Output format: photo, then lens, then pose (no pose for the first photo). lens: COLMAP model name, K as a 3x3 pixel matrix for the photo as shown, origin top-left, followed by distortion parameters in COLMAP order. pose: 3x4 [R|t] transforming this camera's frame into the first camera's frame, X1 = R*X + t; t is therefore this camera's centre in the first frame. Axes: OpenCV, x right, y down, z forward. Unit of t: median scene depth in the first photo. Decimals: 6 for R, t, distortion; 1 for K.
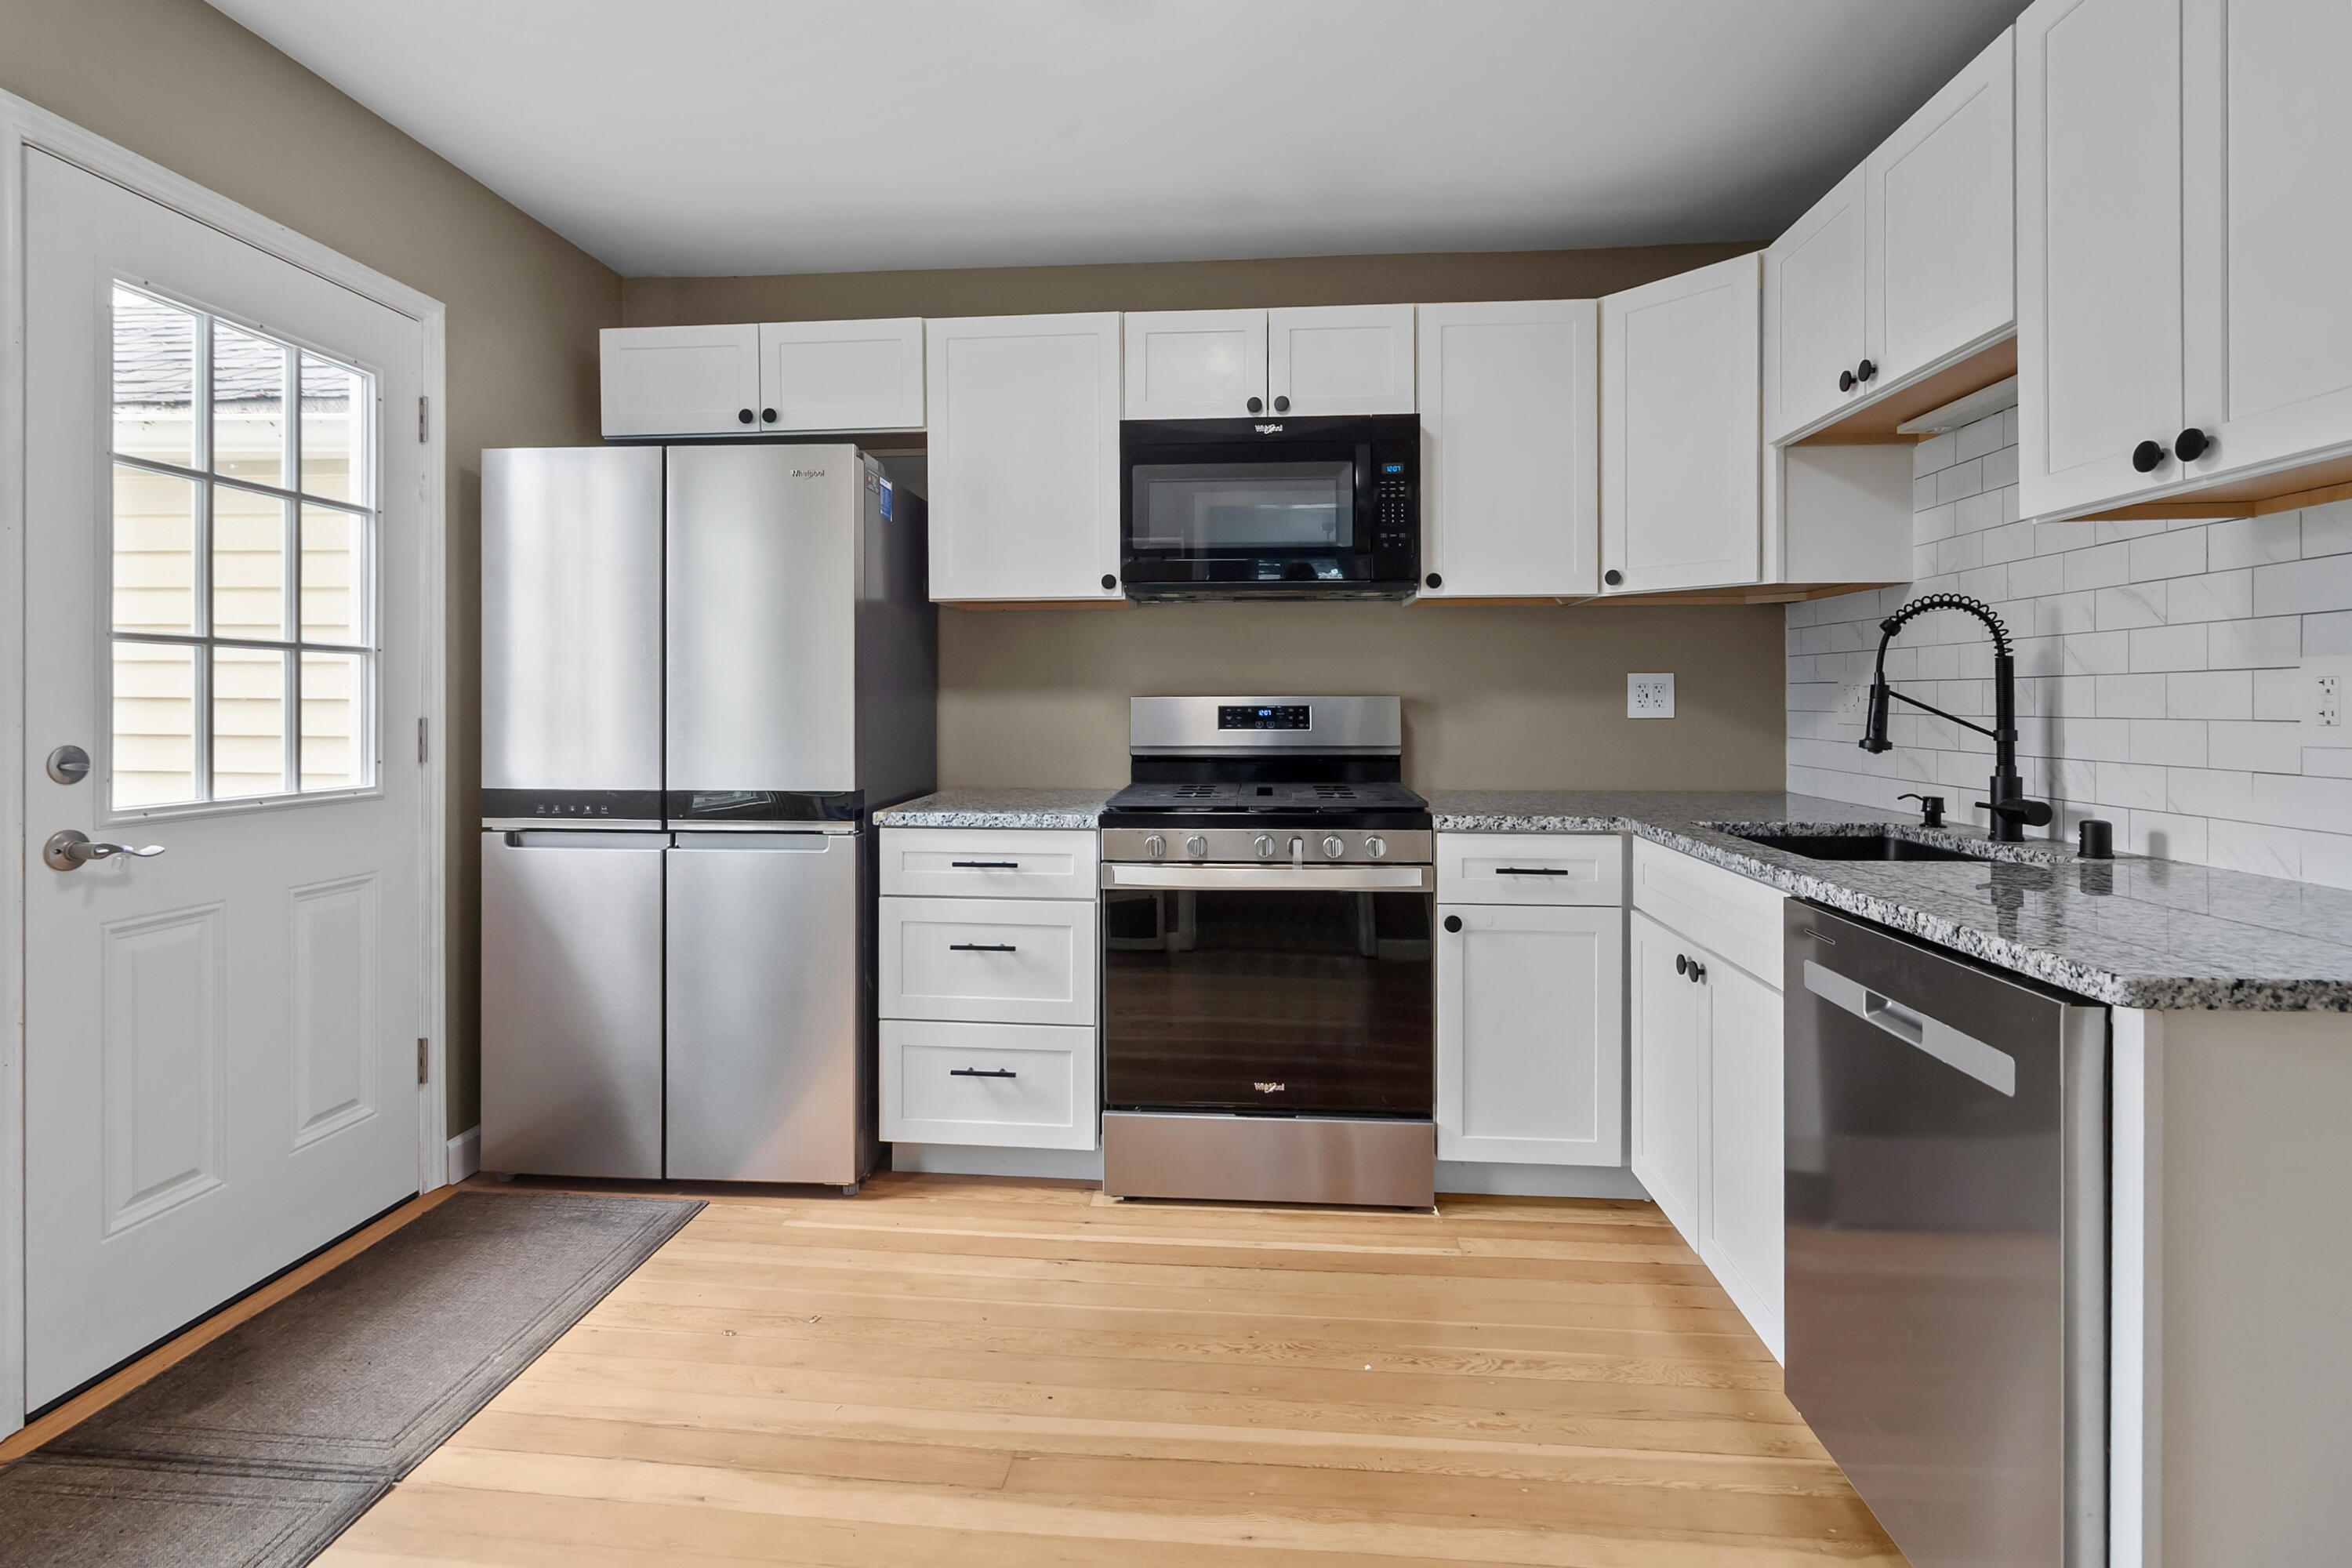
lens RADIAL K [[1108.8, 0, 1166.0], [0, 1108.8, 702.7], [0, 0, 1]] dist [-0.000914, 0.000296]
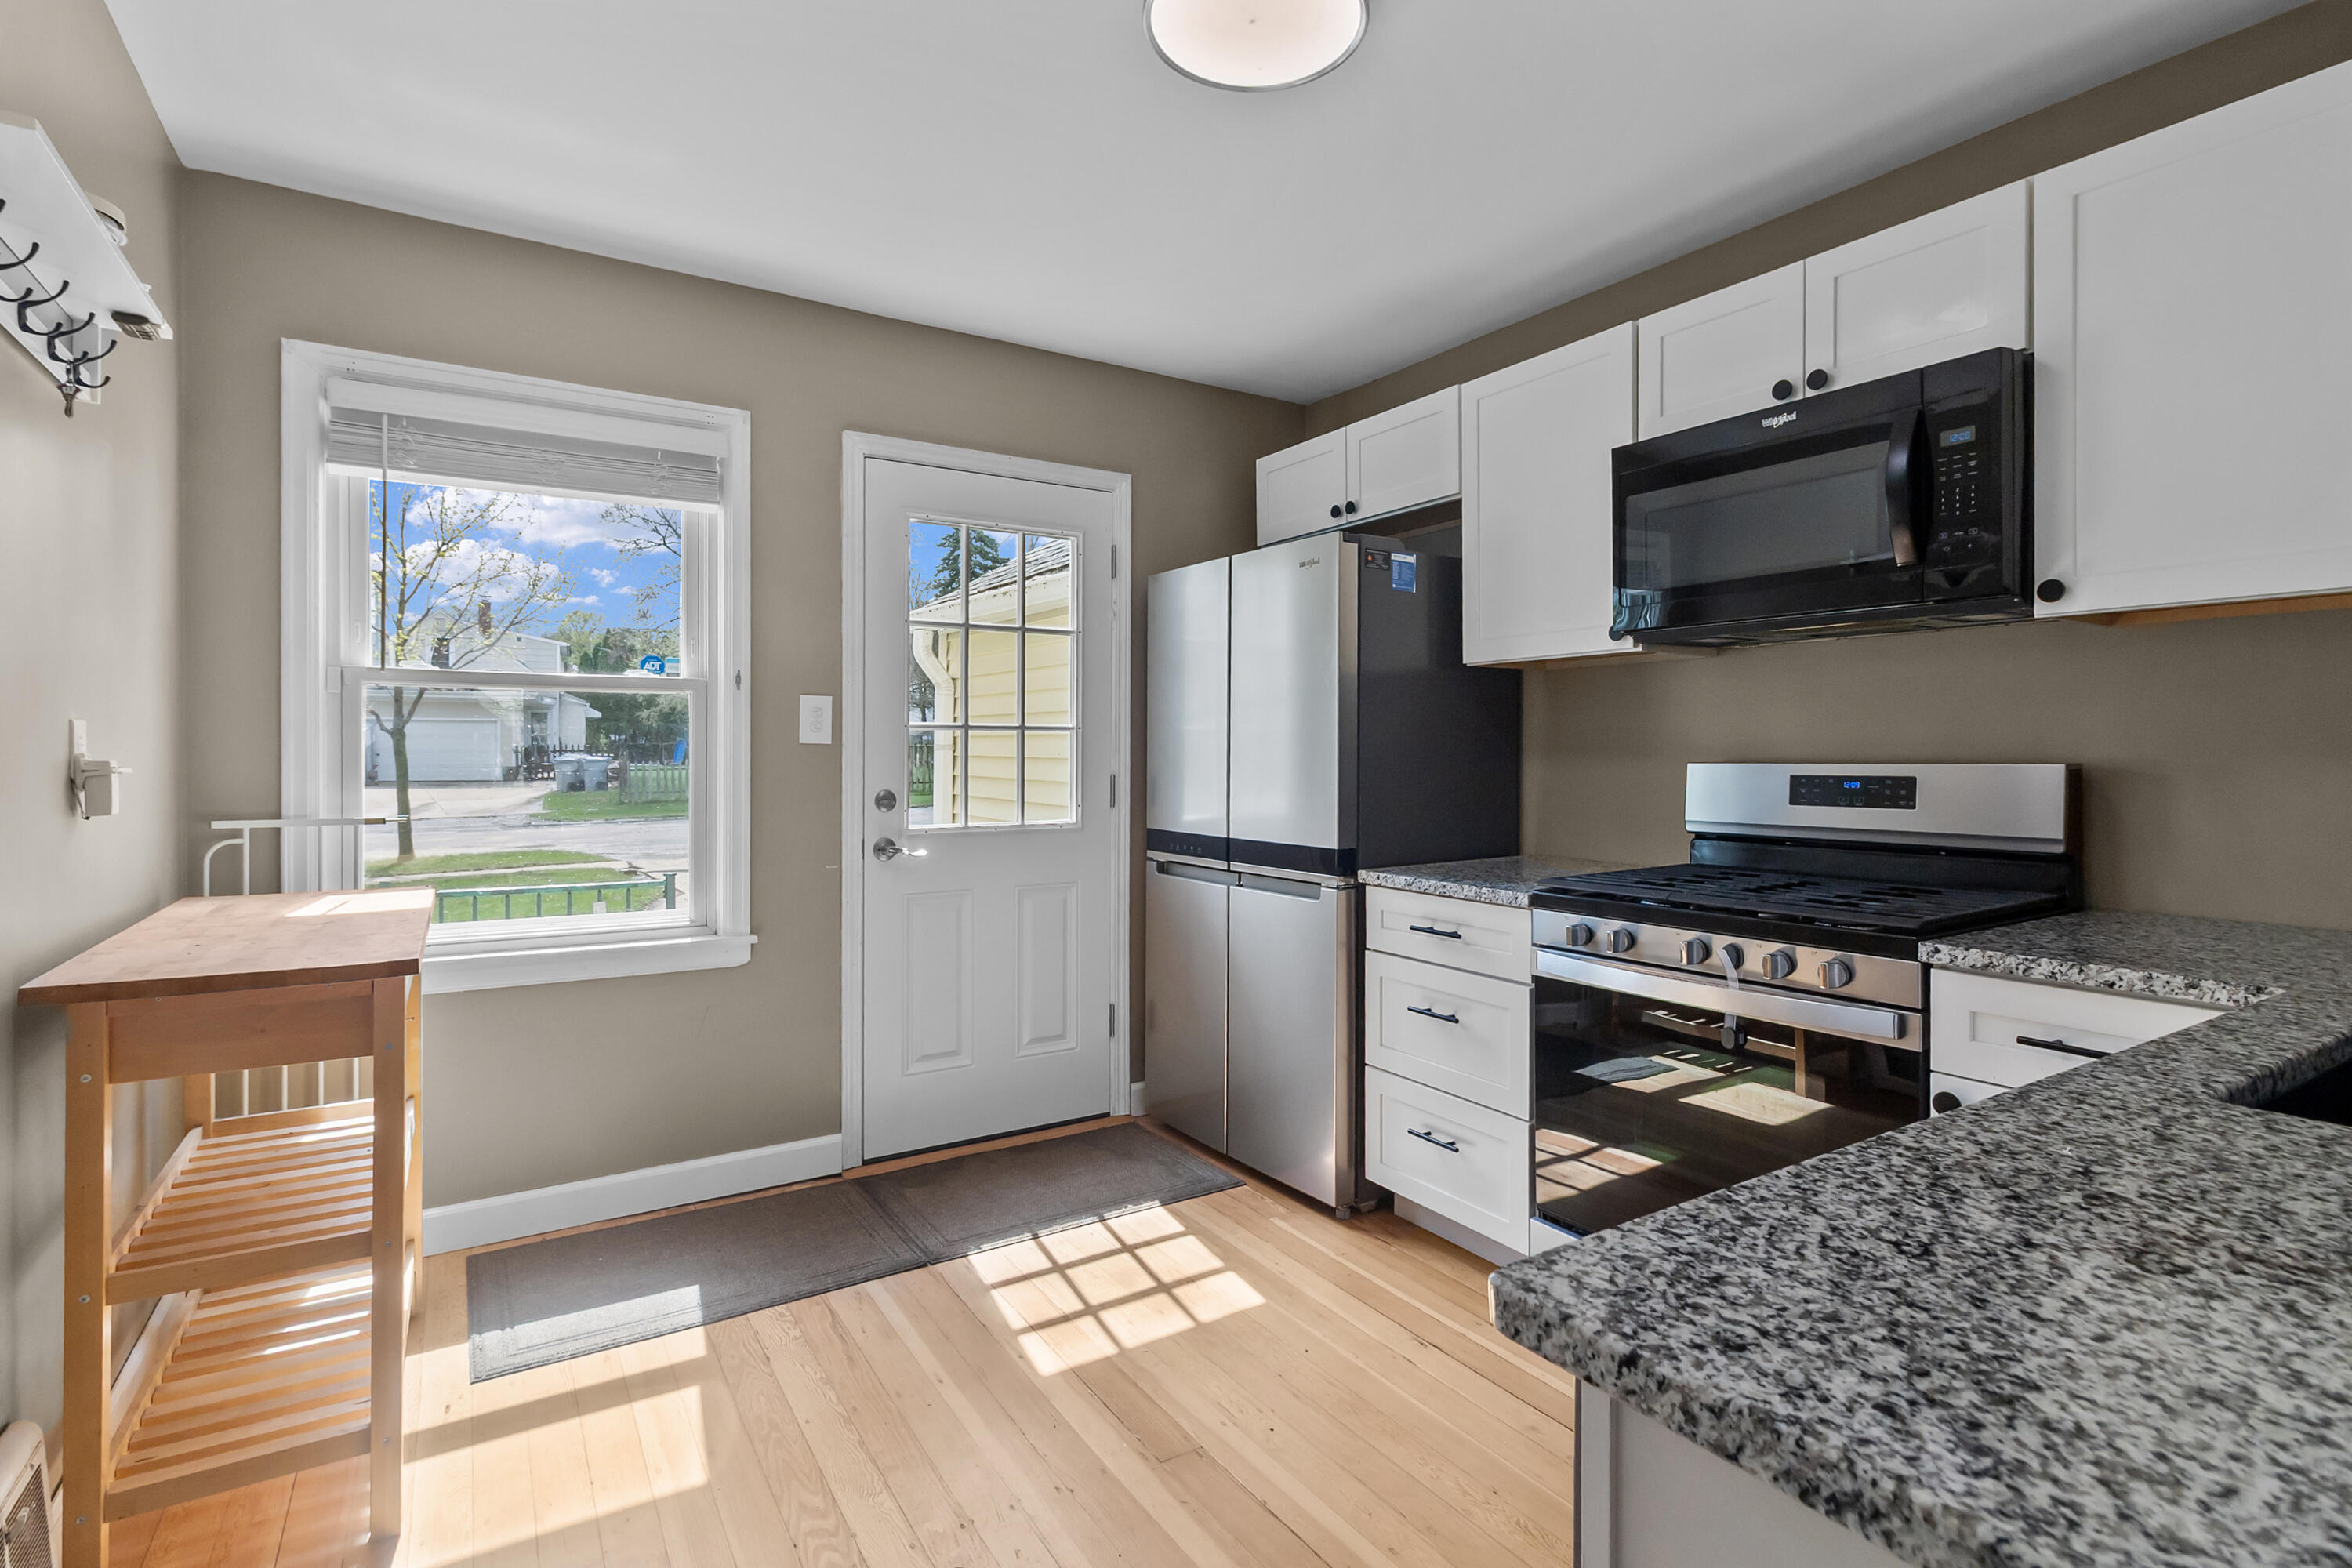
lens RADIAL K [[1108.8, 0, 1136.1], [0, 1108.8, 763.3], [0, 0, 1]] dist [-0.000914, 0.000296]
pose [[0.602530, 0.007263, -0.798063, 0.462228], [-0.000648, 0.999963, 0.008611, -0.013870], [0.798096, -0.004671, 0.602512, 0.181341]]
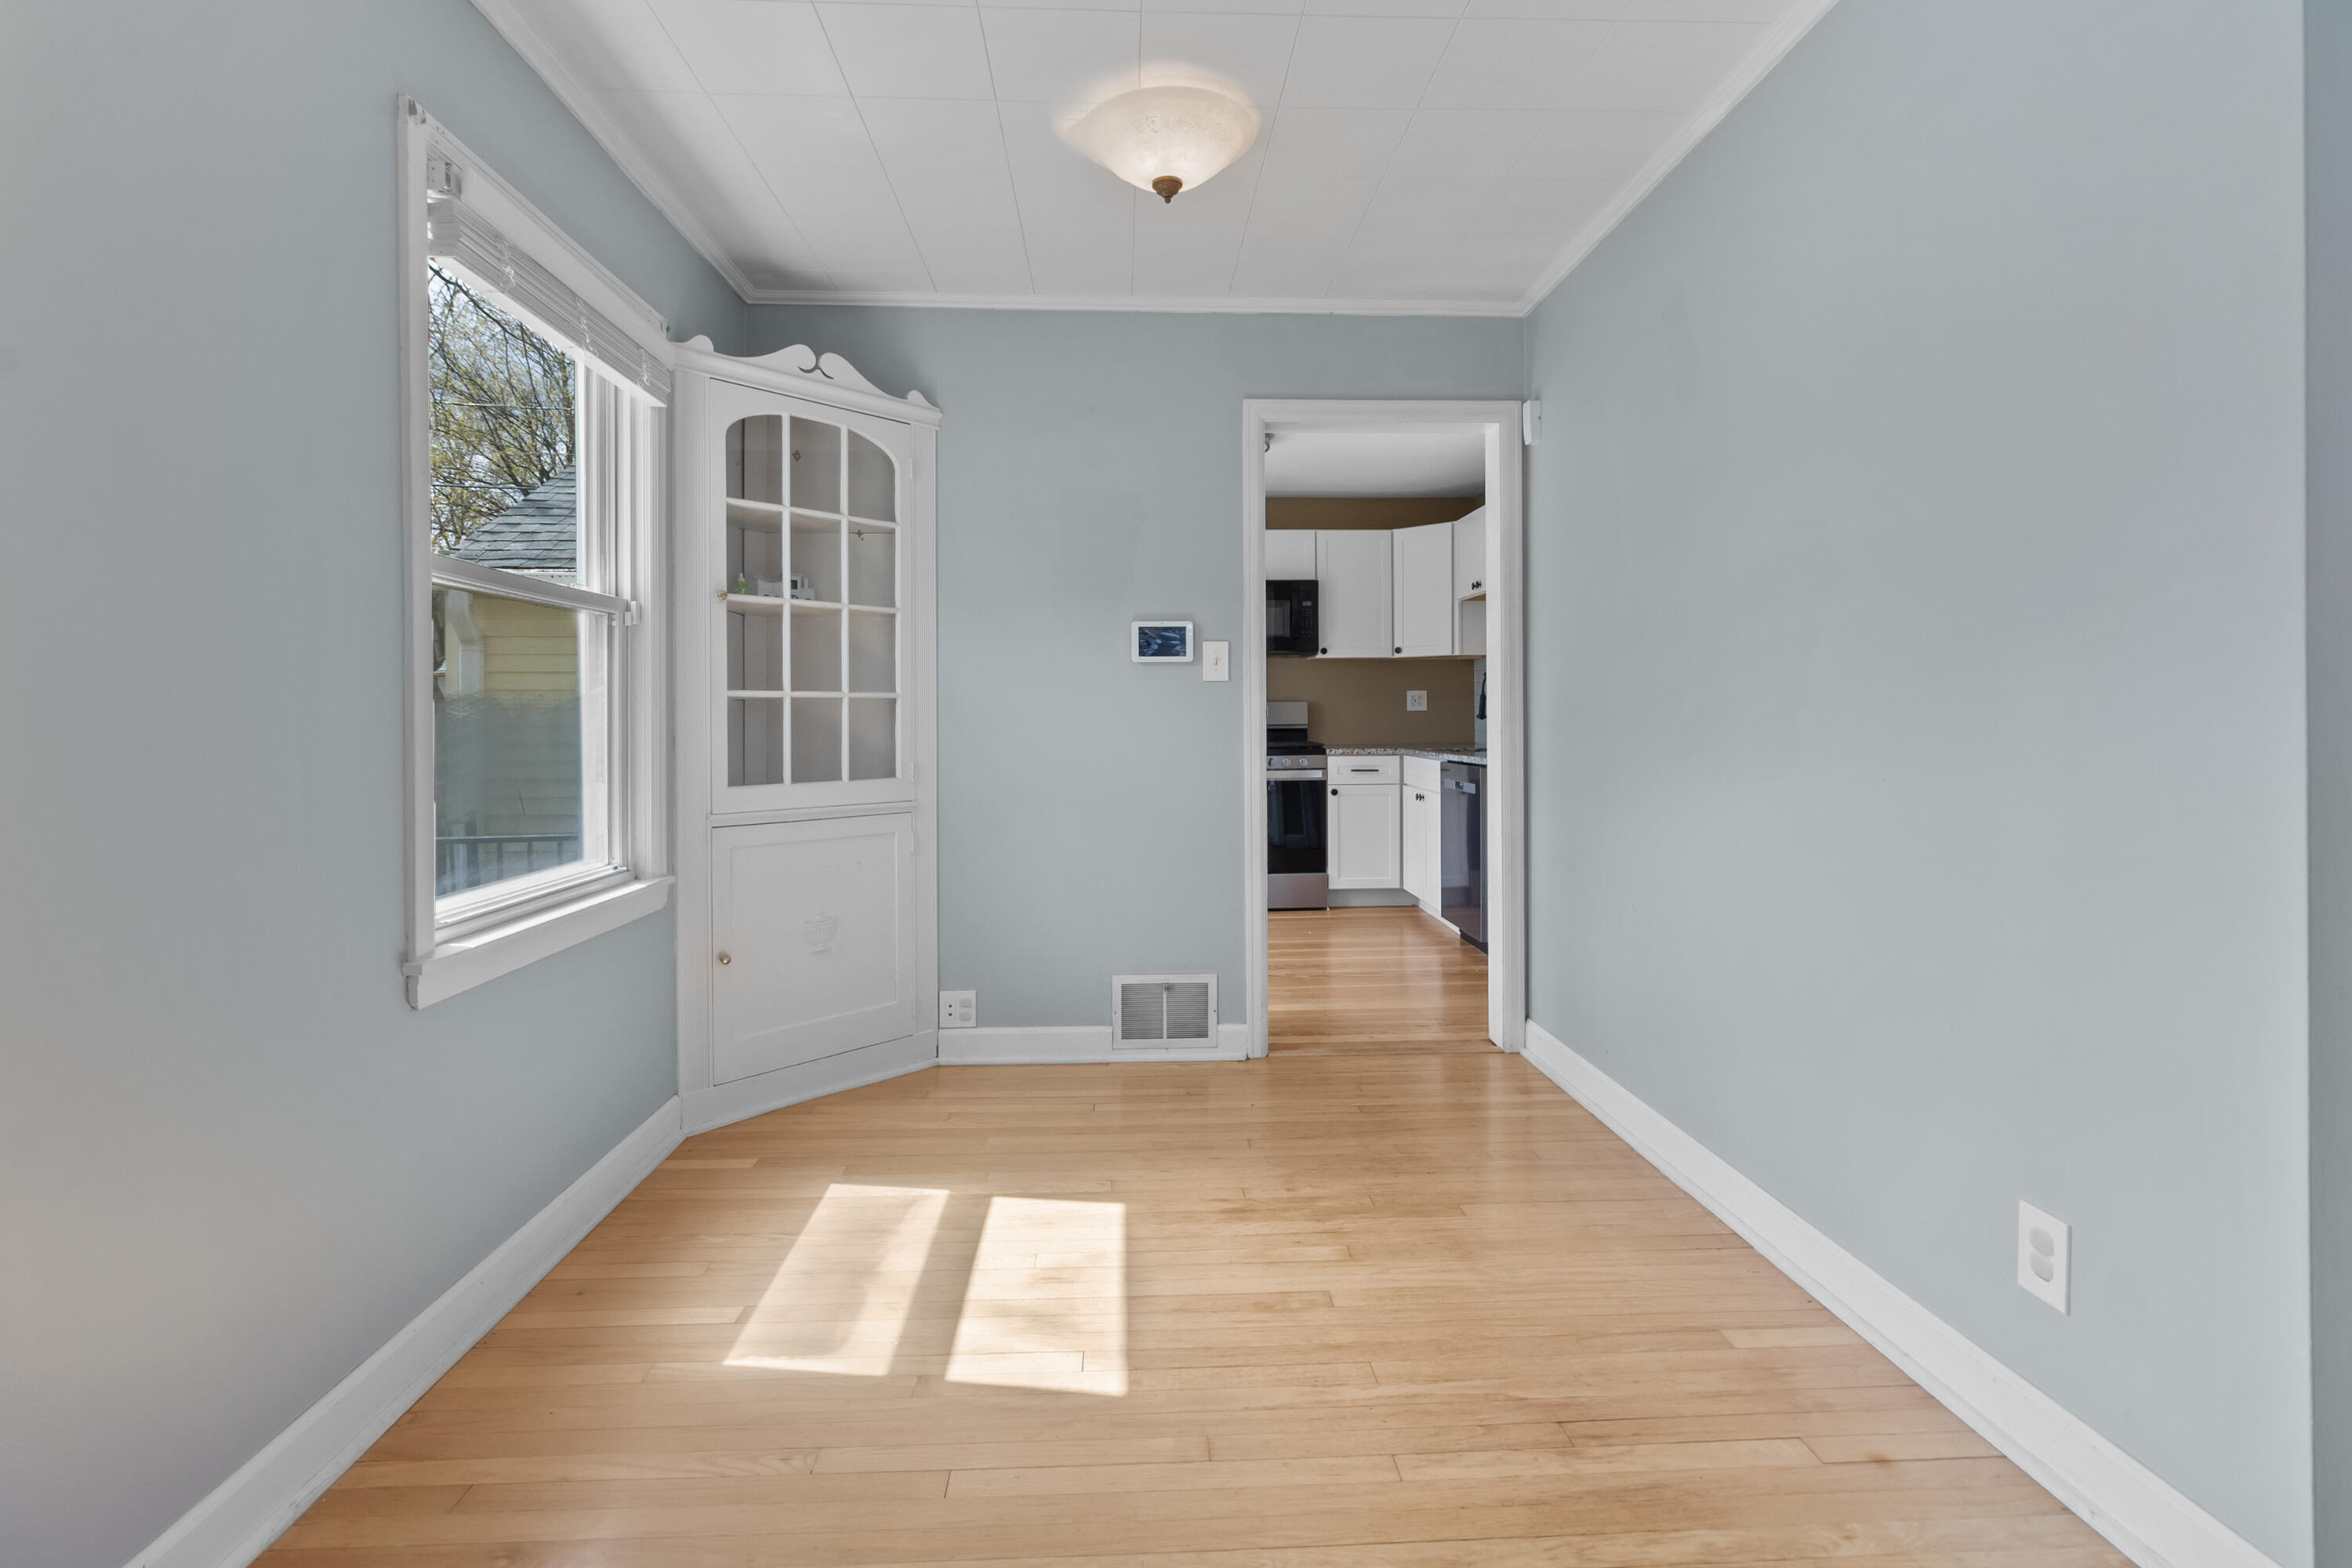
lens RADIAL K [[1108.8, 0, 1149.5], [0, 1108.8, 730.7], [0, 0, 1]] dist [-0.000914, 0.000296]
pose [[0.992218, -0.007003, 0.124316, -0.428573], [0.005513, 0.999909, 0.012327, 0.026733], [-0.124391, -0.011545, 0.992166, -1.314702]]
